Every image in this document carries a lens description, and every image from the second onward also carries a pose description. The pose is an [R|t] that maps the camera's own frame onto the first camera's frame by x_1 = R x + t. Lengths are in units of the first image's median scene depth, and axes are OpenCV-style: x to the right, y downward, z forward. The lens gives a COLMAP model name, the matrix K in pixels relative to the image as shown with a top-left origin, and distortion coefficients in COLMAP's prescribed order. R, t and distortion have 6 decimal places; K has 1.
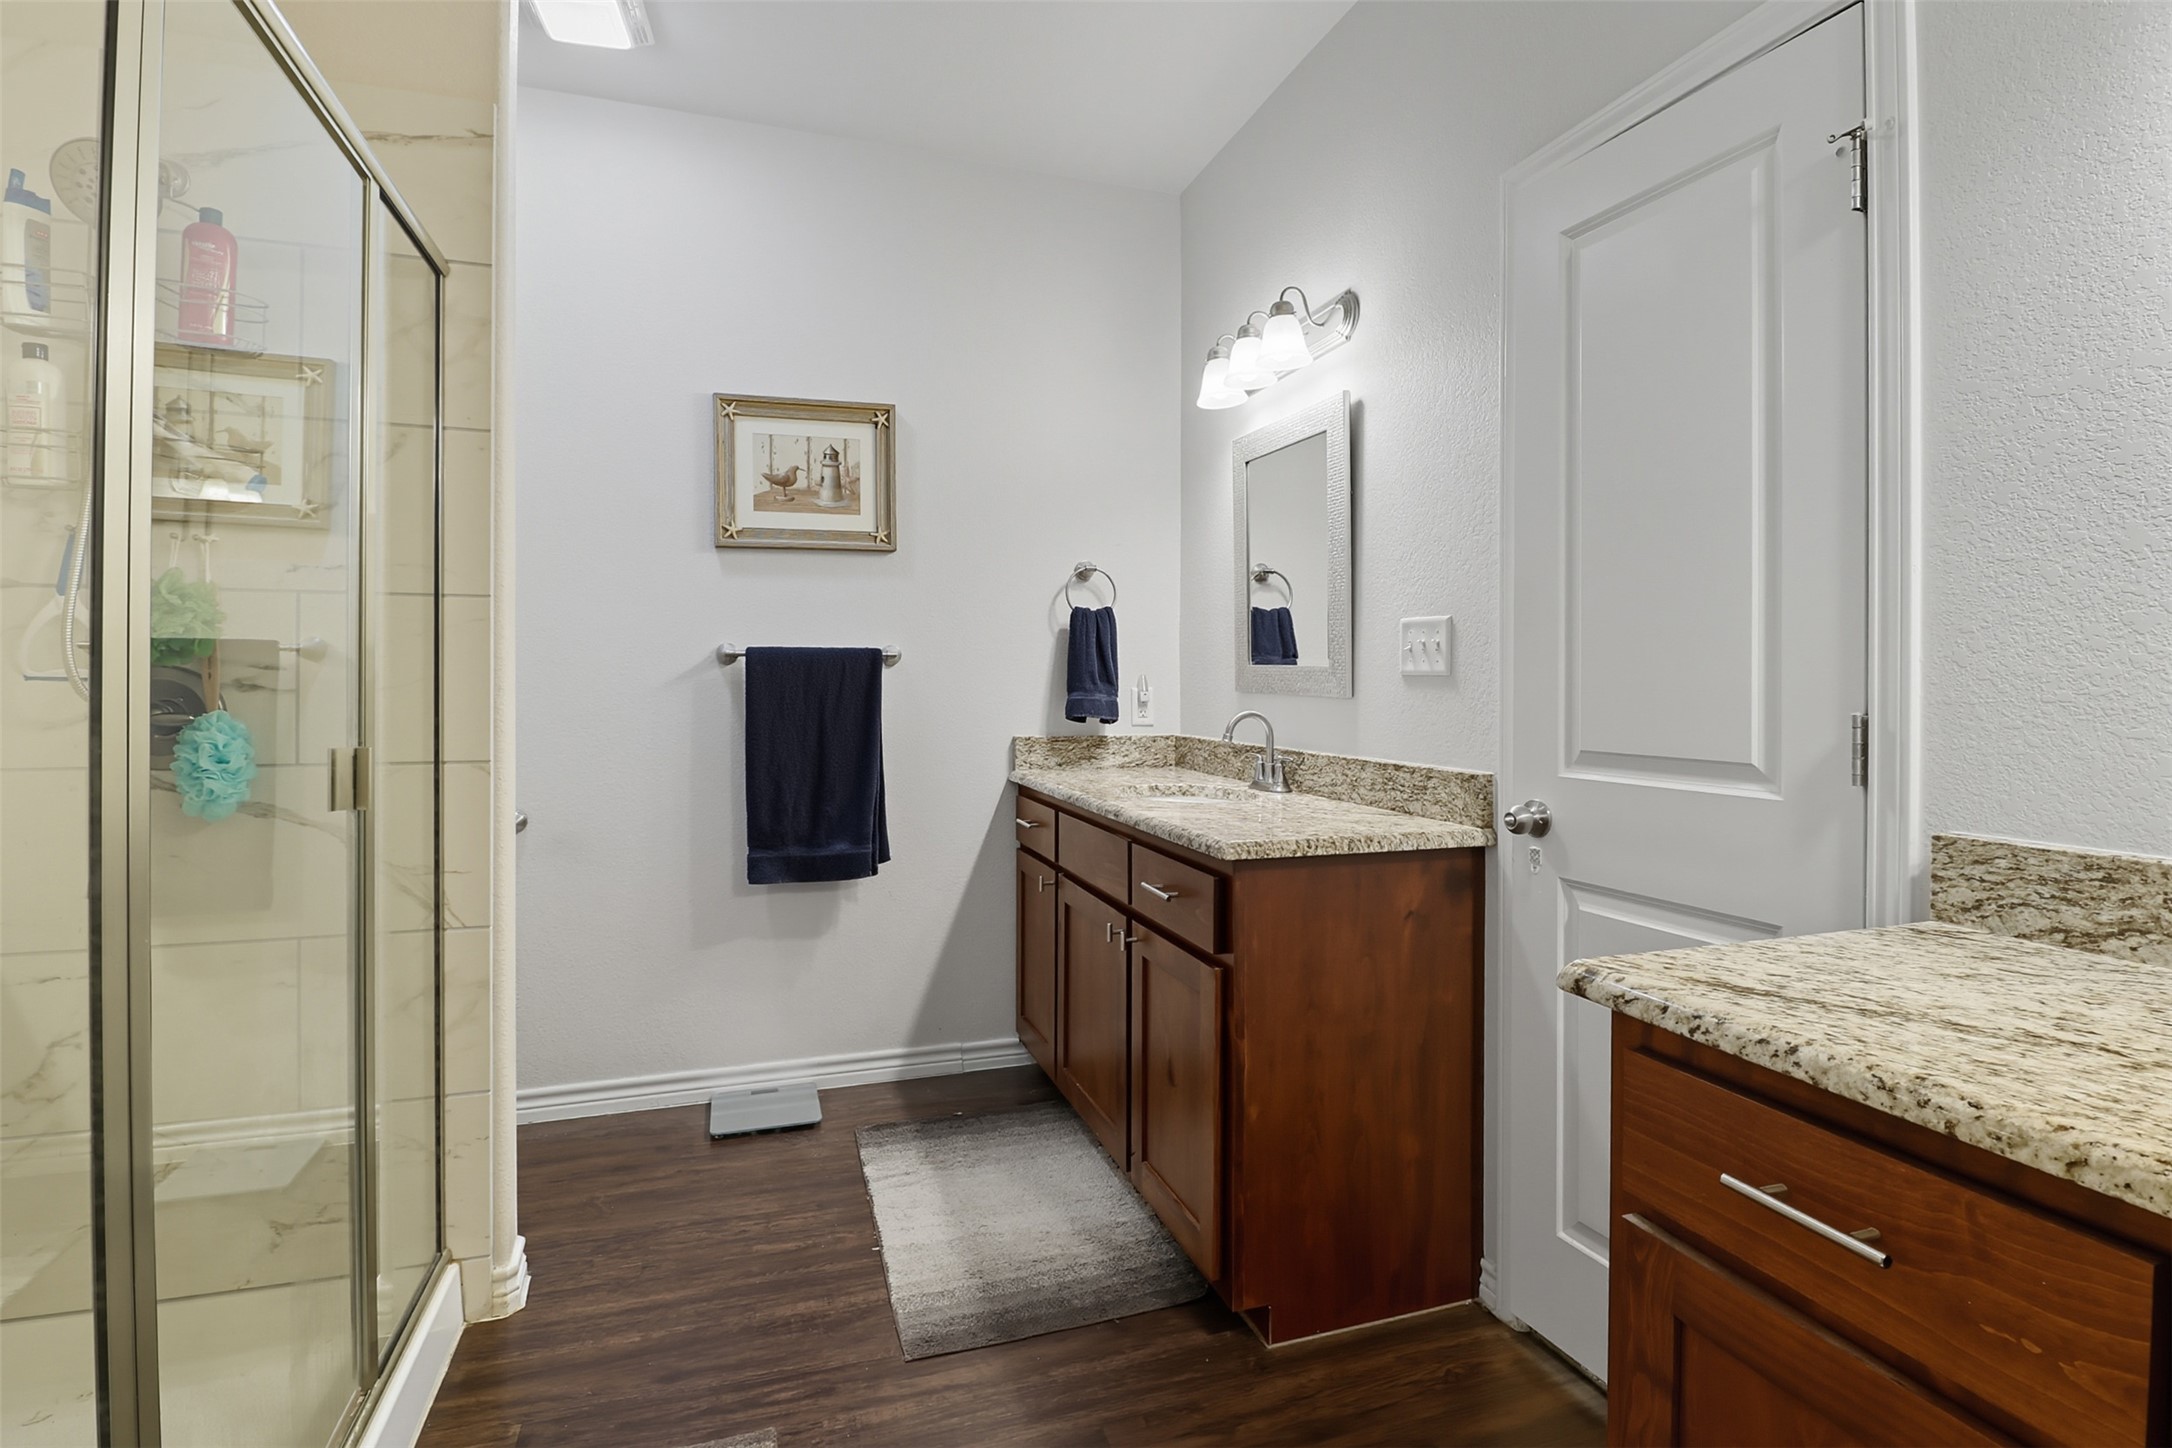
lens RADIAL K [[1043.0, 0, 1074.2], [0, 1043.0, 685.4], [0, 0, 1]] dist [0.002830, -0.000175]
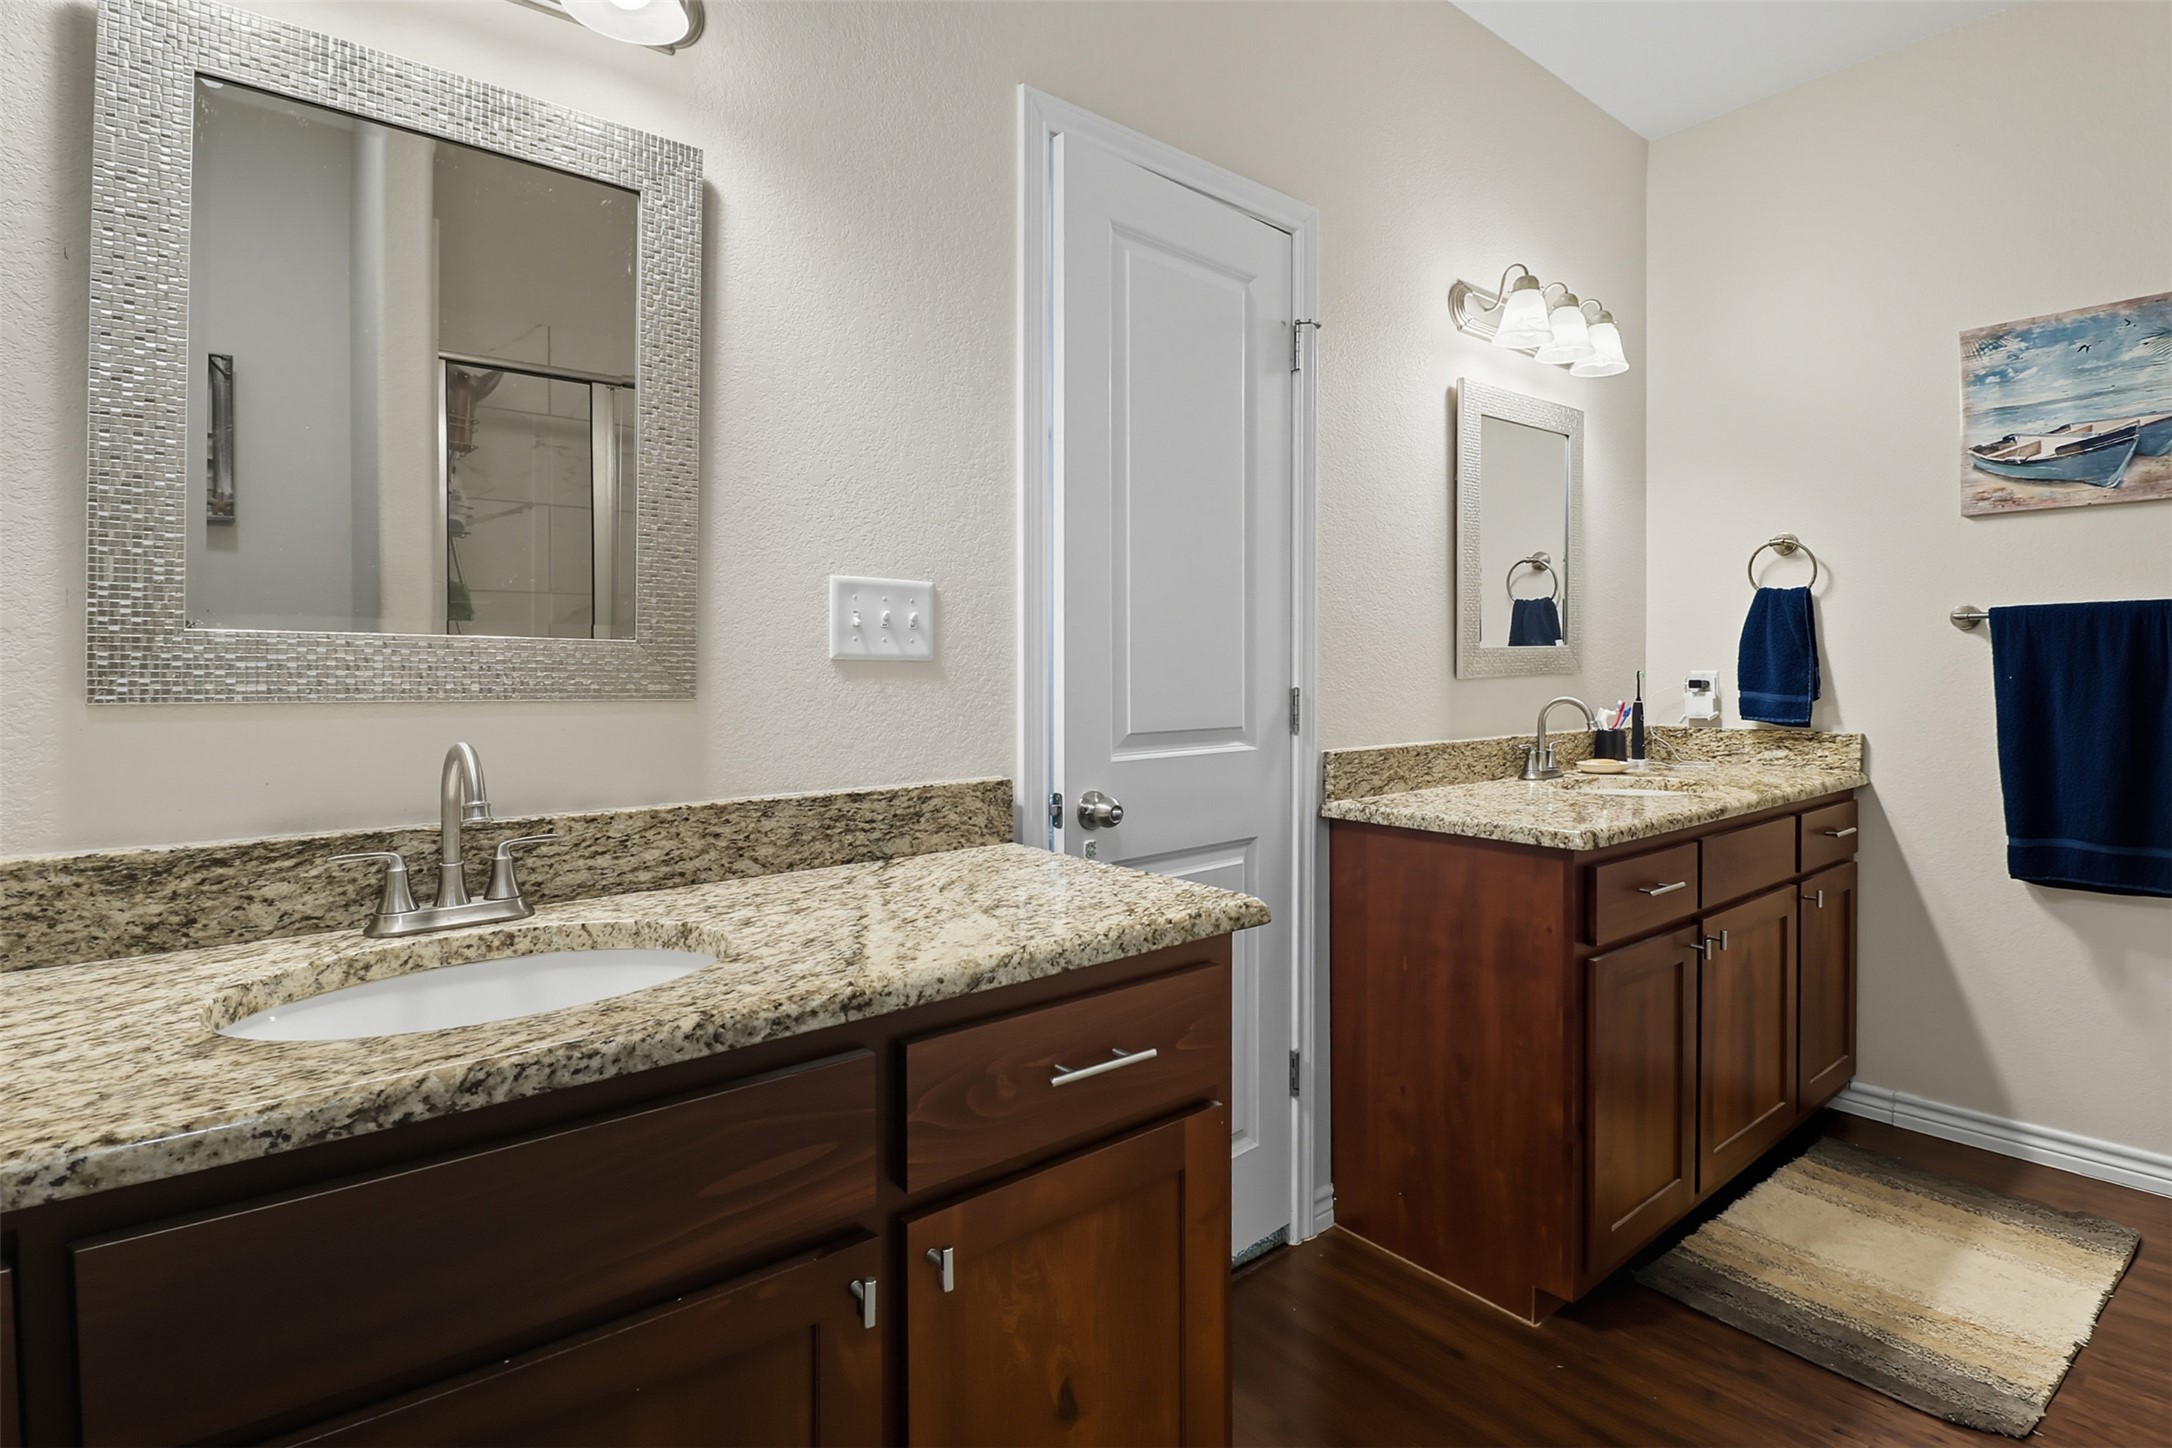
lens RADIAL K [[1043.0, 0, 1074.2], [0, 1043.0, 685.4], [0, 0, 1]] dist [0.002830, -0.000175]
pose [[-0.340859, -0.015537, 0.939986, -0.386715], [0.010039, 0.999746, 0.020165, -0.005985], [-0.940061, 0.016310, -0.340616, 1.144550]]
